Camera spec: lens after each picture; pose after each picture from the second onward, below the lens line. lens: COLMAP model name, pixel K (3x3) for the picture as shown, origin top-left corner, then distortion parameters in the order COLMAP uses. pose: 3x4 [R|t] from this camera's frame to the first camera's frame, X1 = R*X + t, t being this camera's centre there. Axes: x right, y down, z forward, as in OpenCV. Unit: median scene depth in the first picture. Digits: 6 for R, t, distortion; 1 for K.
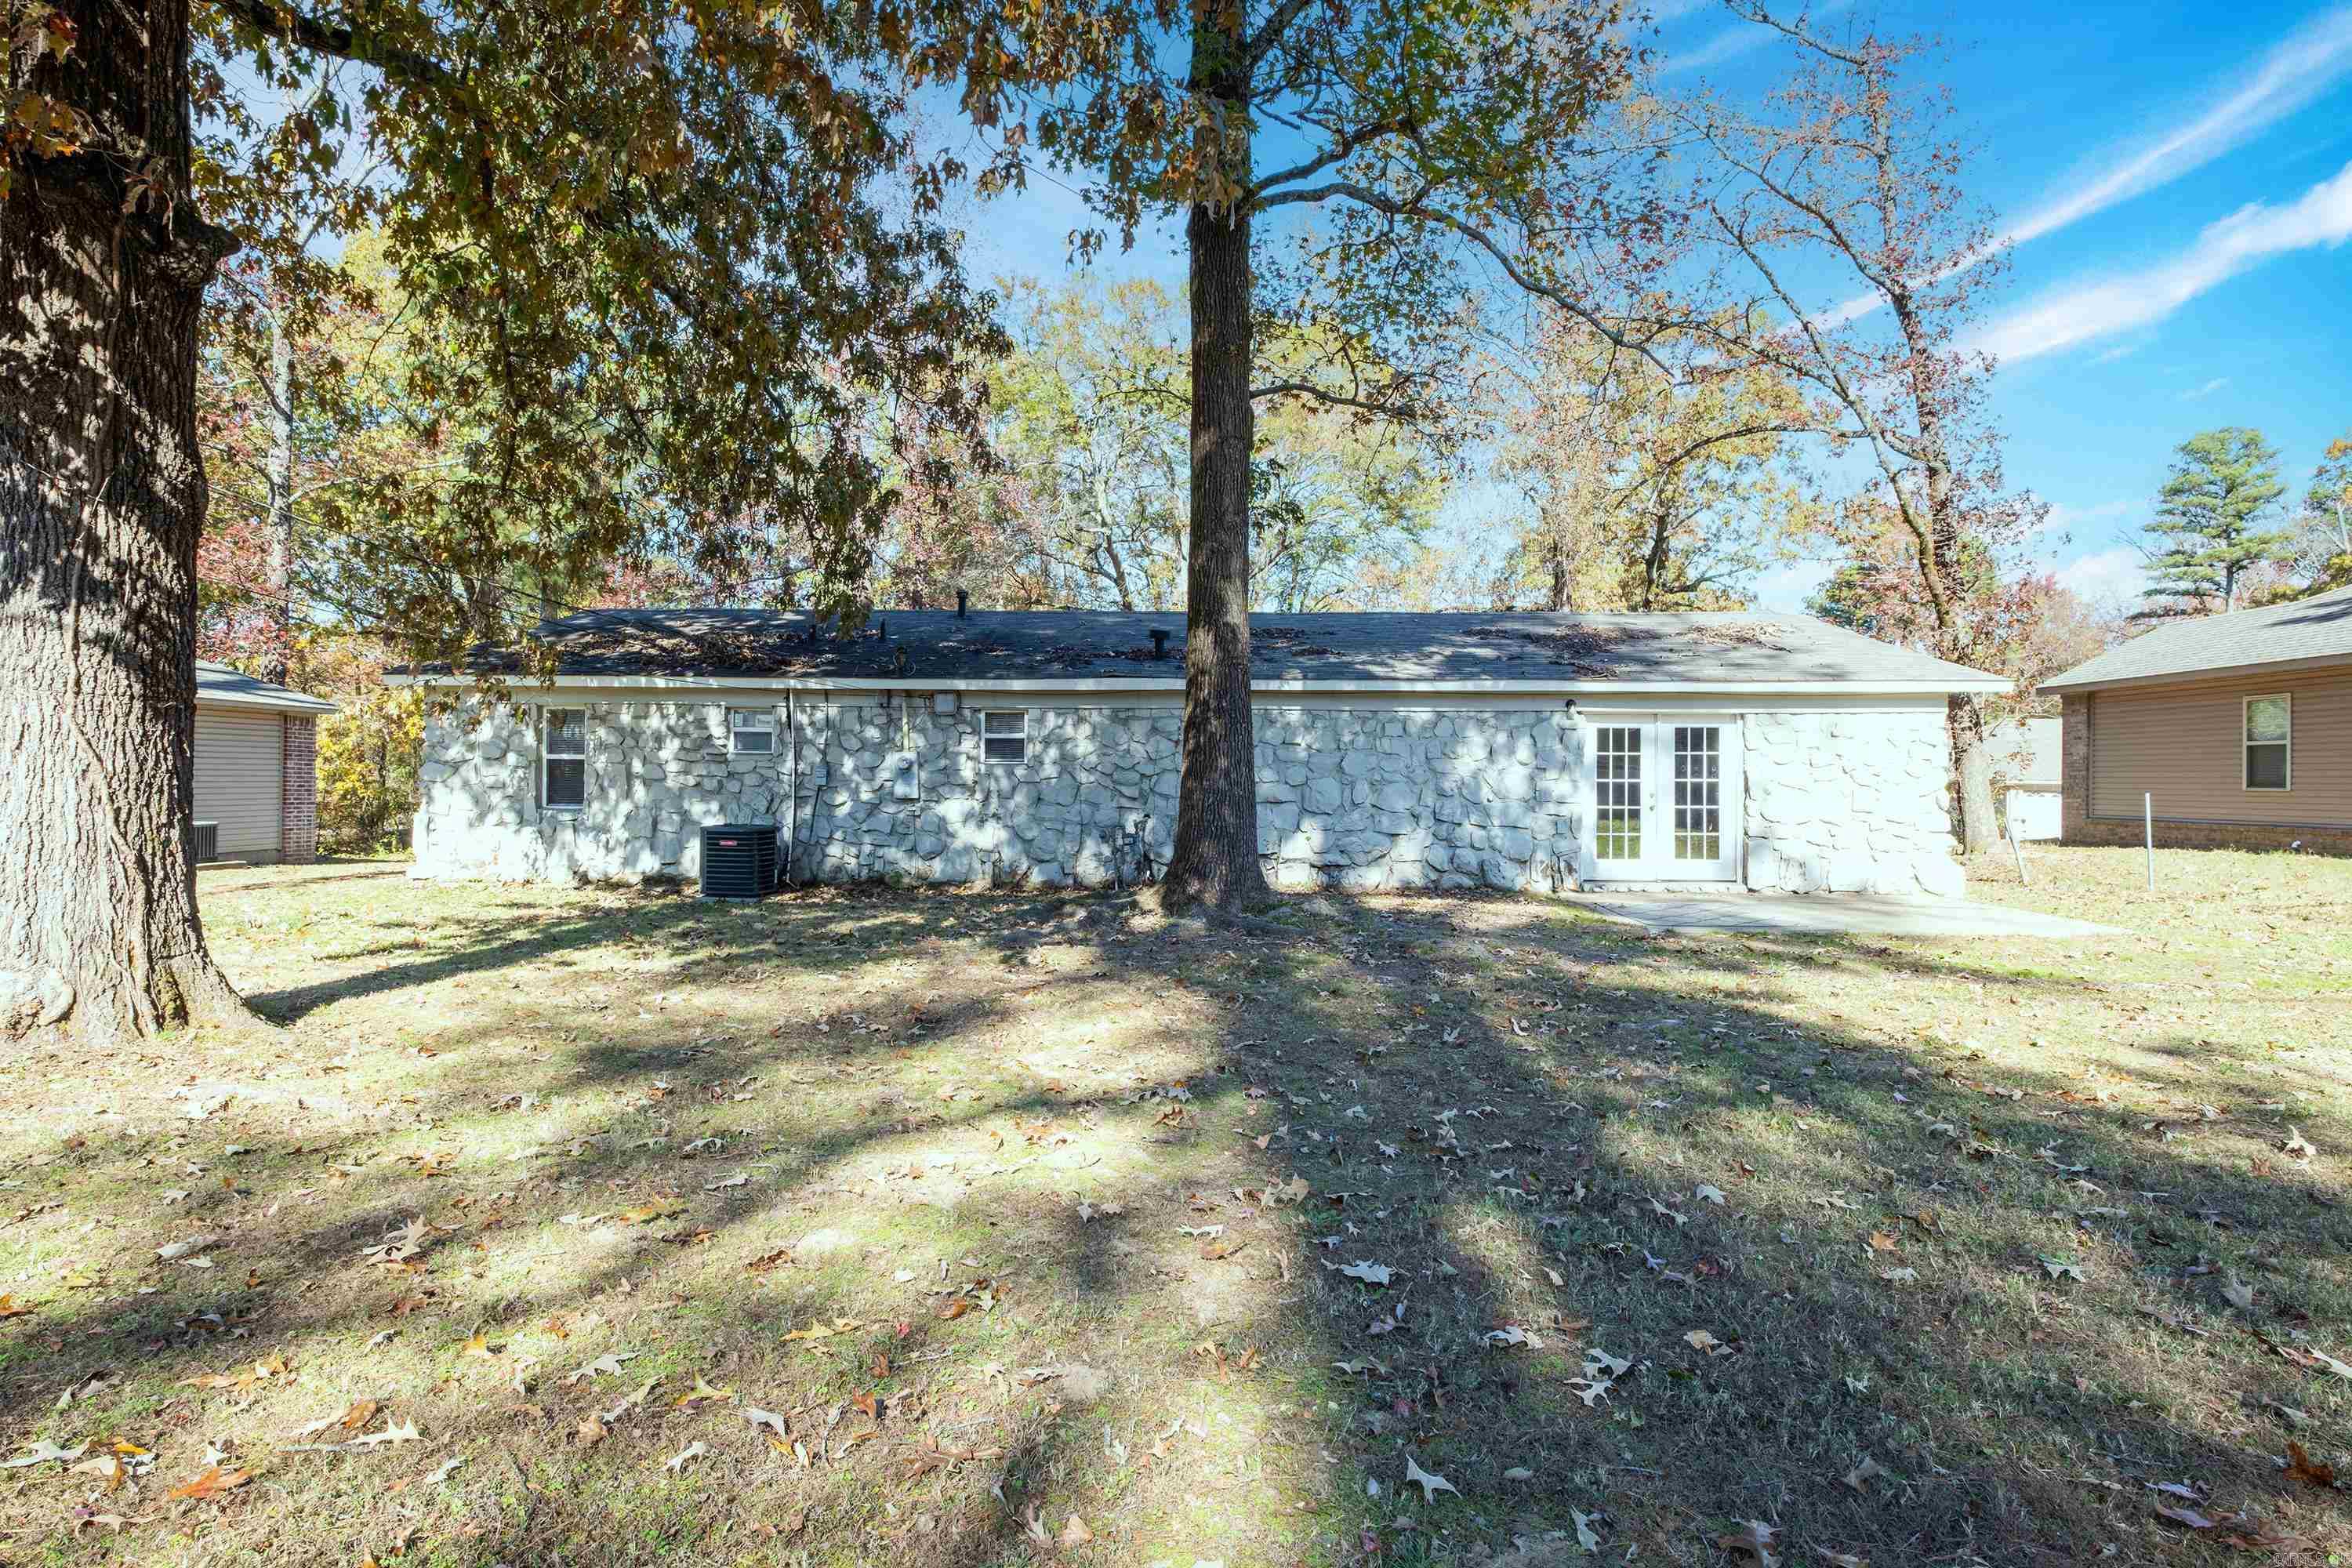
lens RADIAL K [[1217.5, 0, 1173.2], [0, 1217.5, 782.1], [0, 0, 1]] dist [0.004521, -0.000073]
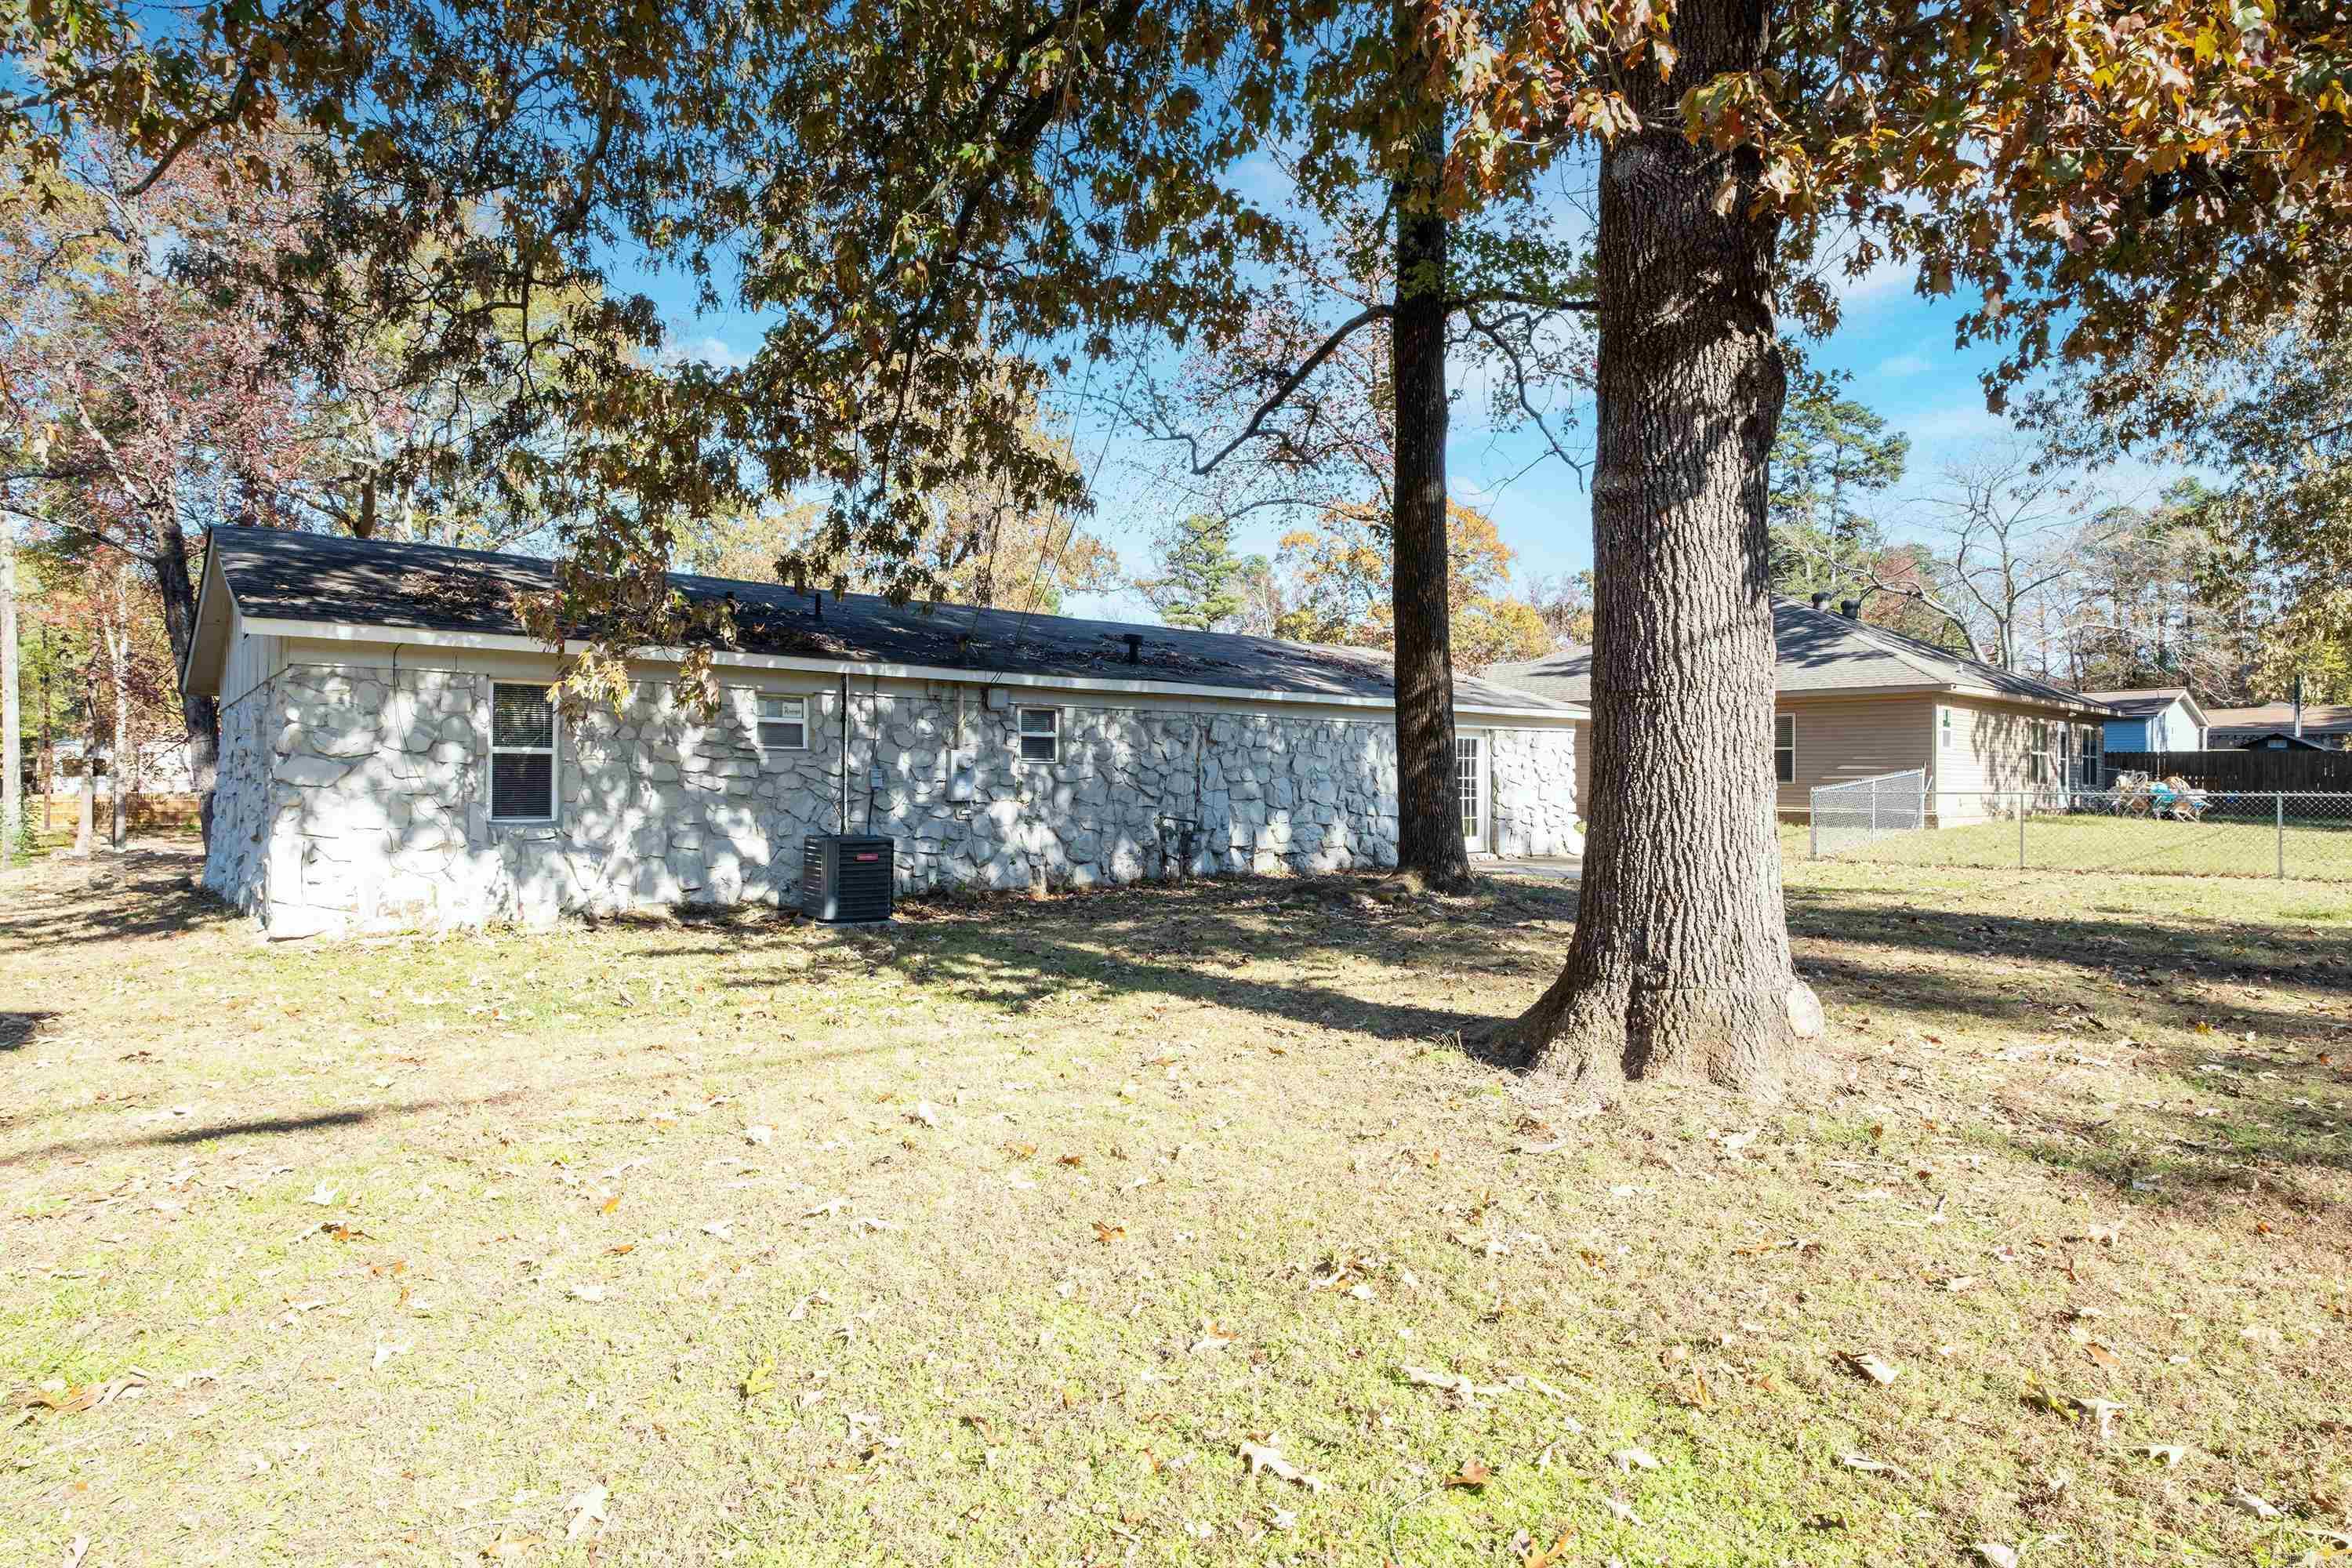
lens RADIAL K [[1265.6, 0, 1174.6], [0, 1265.6, 783.0], [0, 0, 1]] dist [-0.002654, 0.000155]
pose [[0.728302, -0.005746, 0.685233, -0.756798], [0.003793, 0.999983, 0.004353, -0.003387], [-0.685246, -0.000571, 0.728311, 0.199345]]
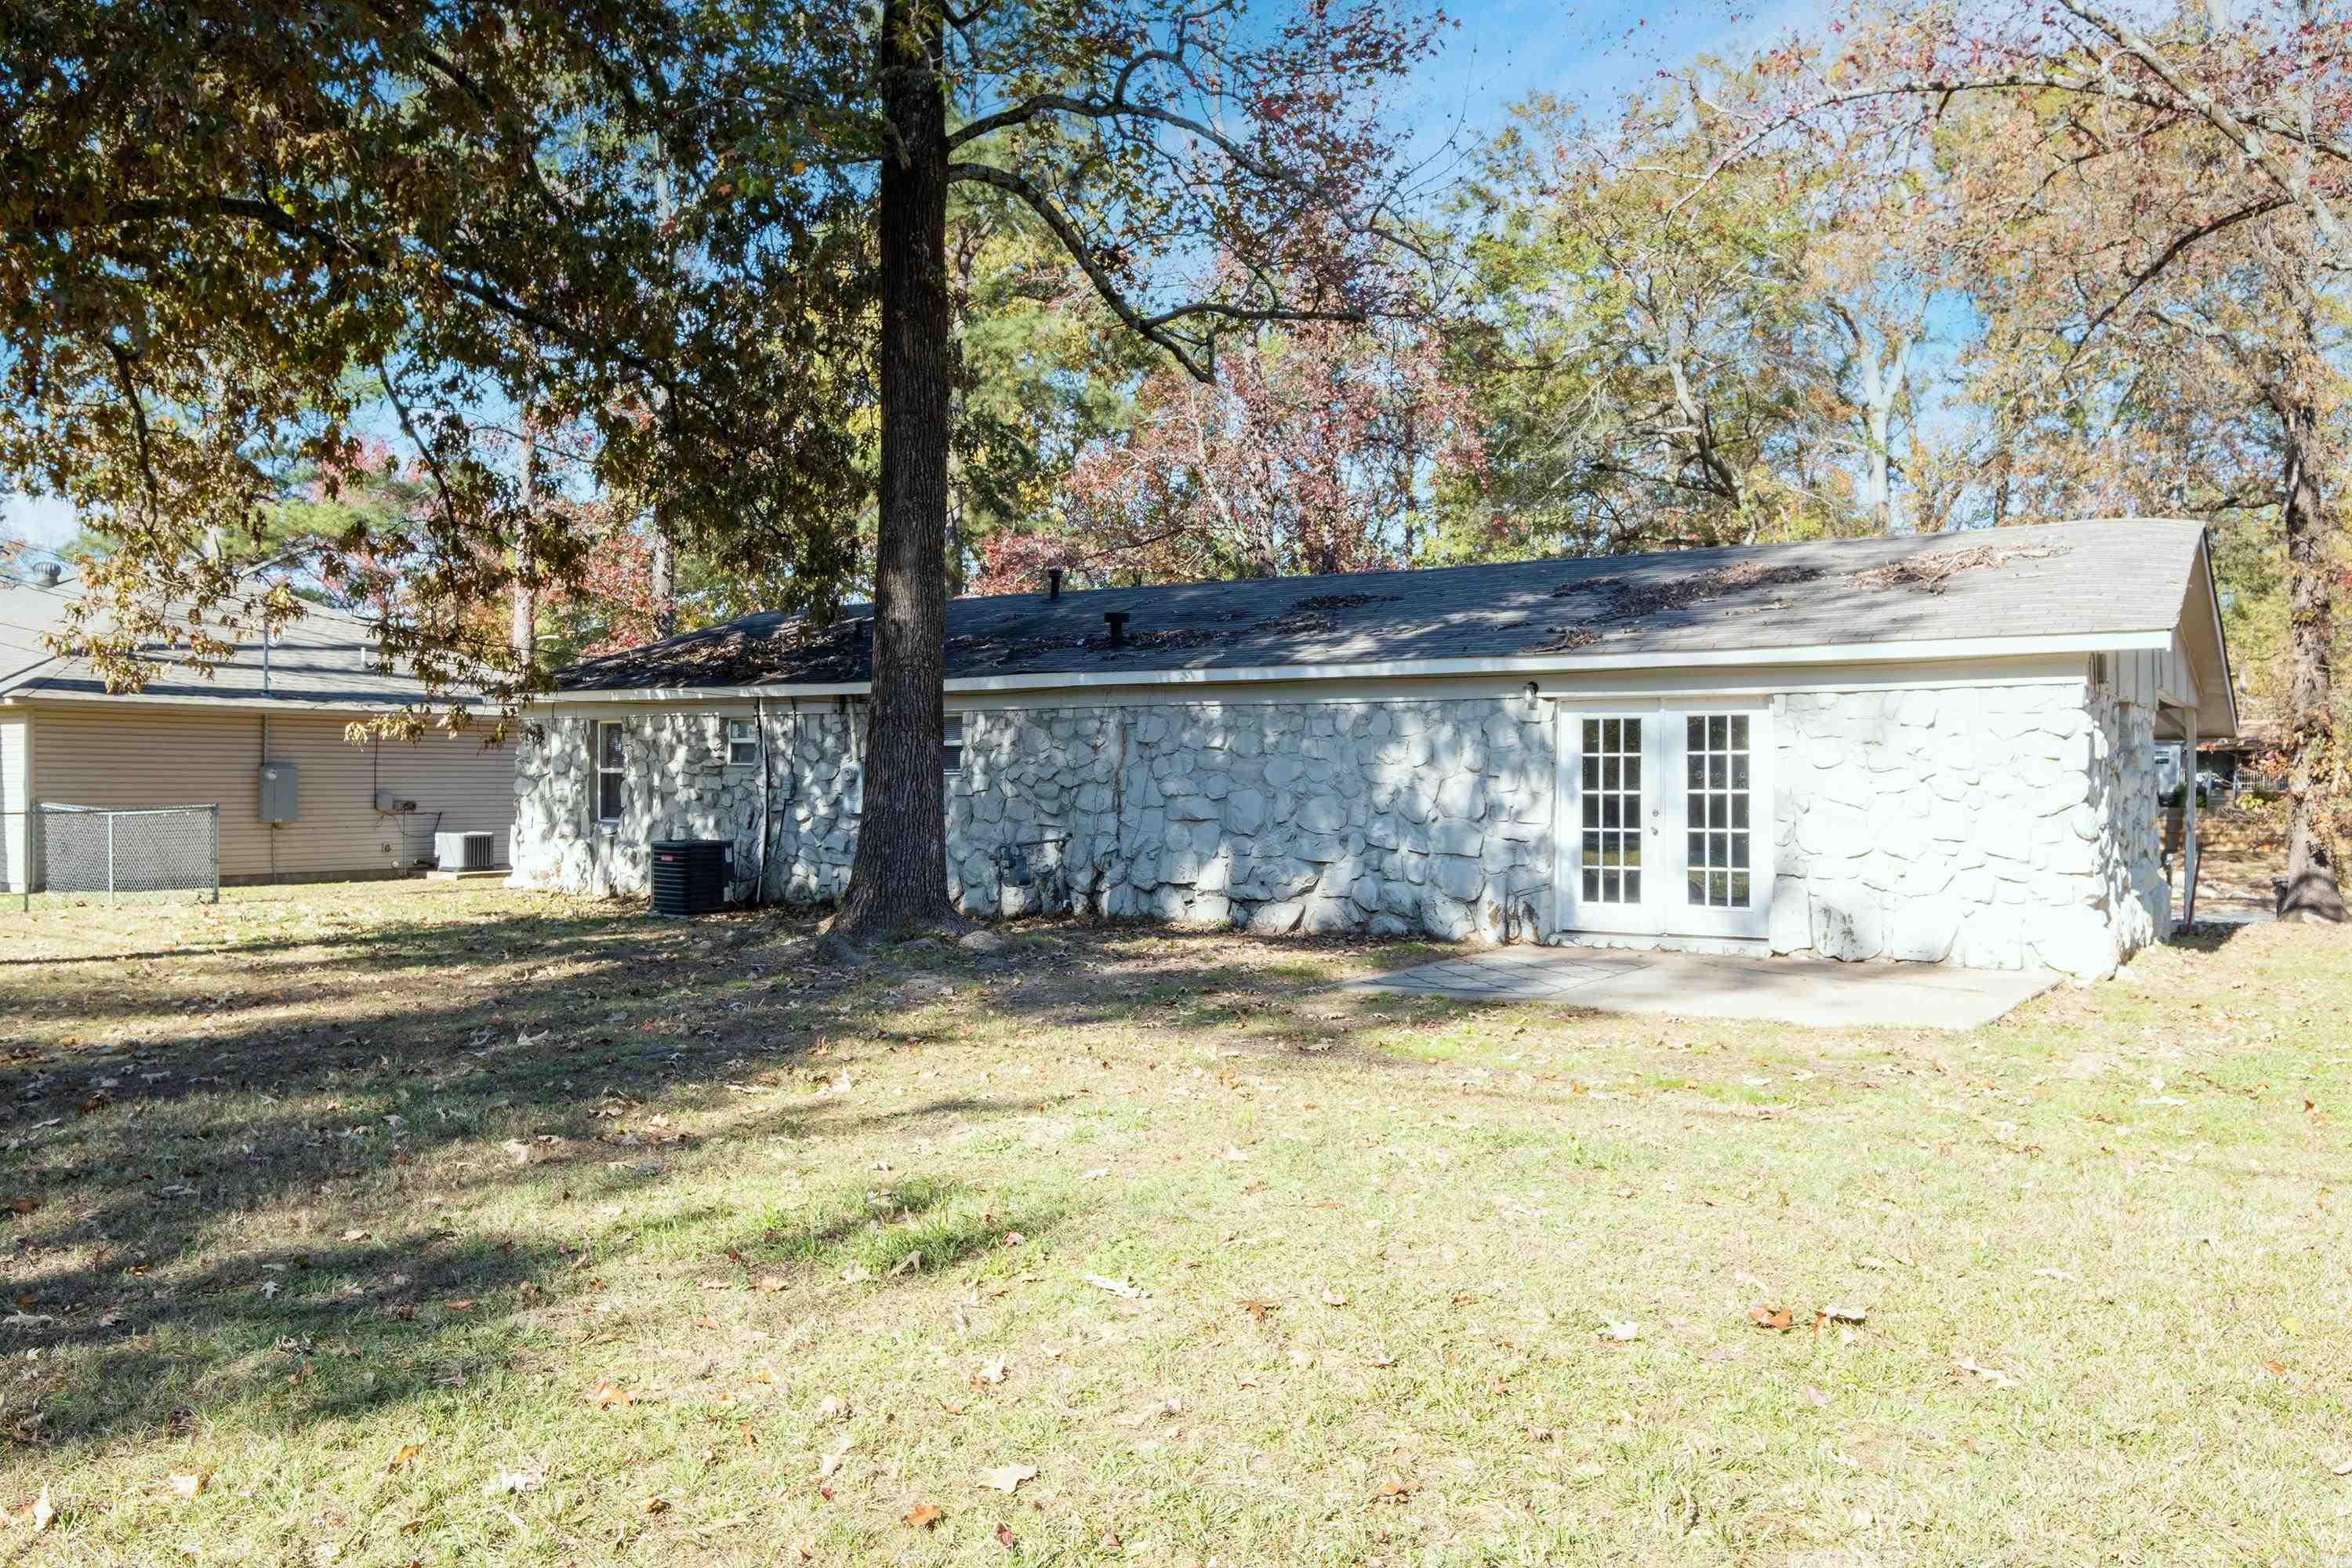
lens RADIAL K [[1786.3, 0, 1176.8], [0, 1786.3, 786.3], [0, 0, 1]] dist [0.003693, -0.001958]
pose [[0.860130, -0.003382, -0.510064, 0.673202], [-0.000299, 0.999975, -0.007134, 0.002615], [0.510075, 0.006288, 0.860107, -0.028493]]
